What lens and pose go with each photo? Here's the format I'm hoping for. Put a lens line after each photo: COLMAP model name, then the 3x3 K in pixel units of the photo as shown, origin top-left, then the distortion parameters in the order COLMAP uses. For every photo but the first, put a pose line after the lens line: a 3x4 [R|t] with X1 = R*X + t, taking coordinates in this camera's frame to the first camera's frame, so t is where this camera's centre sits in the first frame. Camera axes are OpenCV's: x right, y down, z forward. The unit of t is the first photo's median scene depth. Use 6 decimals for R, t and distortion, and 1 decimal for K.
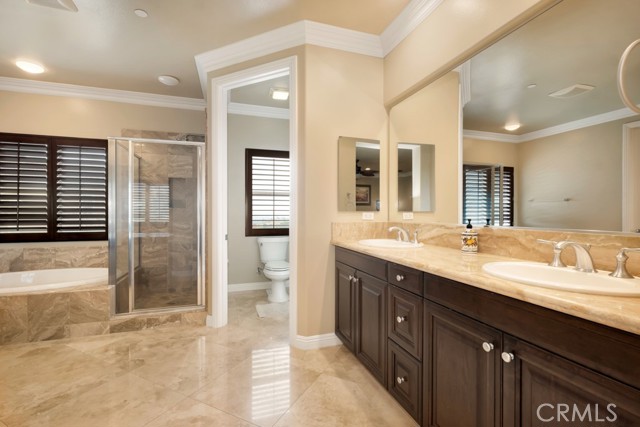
lens RADIAL K [[294.9, 0, 320.0], [0, 294.9, 213.5], [0, 0, 1]] dist [-0.002760, -0.000493]
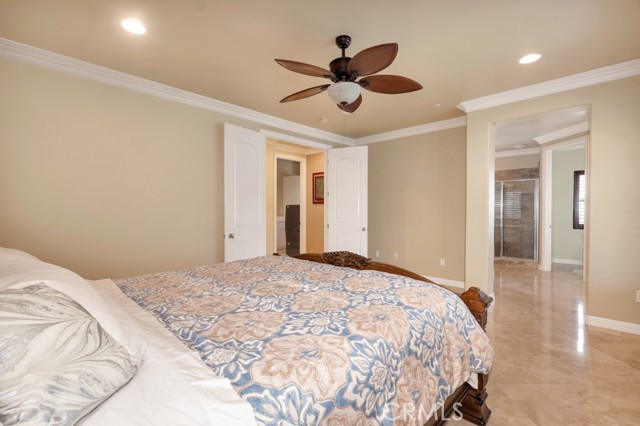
lens RADIAL K [[294.9, 0, 320.0], [0, 294.9, 213.0], [0, 0, 1]] dist [-0.002760, -0.000493]
pose [[0.468602, 0.006739, -0.883384, 0.634093], [-0.002933, 0.999977, 0.006073, -0.013347], [0.883405, -0.000255, 0.468611, -1.159998]]
